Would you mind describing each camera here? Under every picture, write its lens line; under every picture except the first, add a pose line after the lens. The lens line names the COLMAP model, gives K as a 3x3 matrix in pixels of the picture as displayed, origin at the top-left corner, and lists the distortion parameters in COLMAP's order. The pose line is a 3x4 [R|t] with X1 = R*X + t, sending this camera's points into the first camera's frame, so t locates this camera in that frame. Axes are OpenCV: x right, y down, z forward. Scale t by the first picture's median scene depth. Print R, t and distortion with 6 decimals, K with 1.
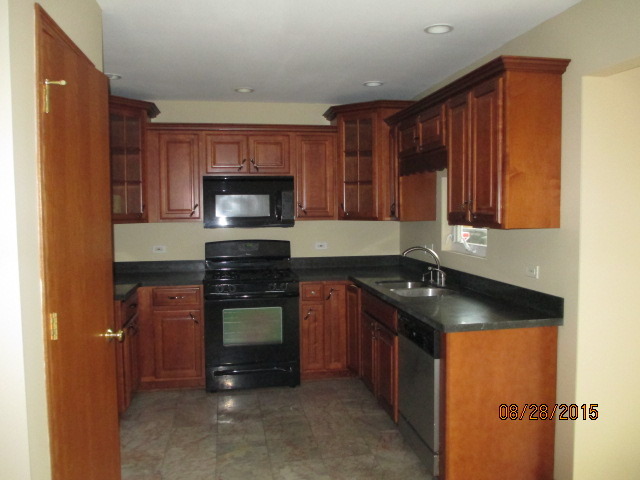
lens RADIAL K [[527.4, 0, 319.9], [0, 527.4, 237.8], [0, 0, 1]] dist [-0.065381, -0.009582]
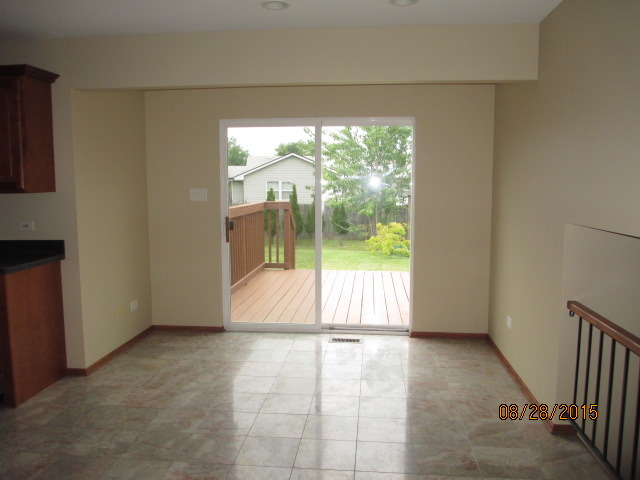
lens RADIAL K [[527.4, 0, 319.7], [0, 527.4, 240.9], [0, 0, 1]] dist [-0.065381, -0.009582]
pose [[0.272216, -0.099000, 0.957130, -0.722193], [0.054635, 0.994679, 0.087345, 0.030292], [-0.960684, 0.028517, 0.276176, -0.087054]]
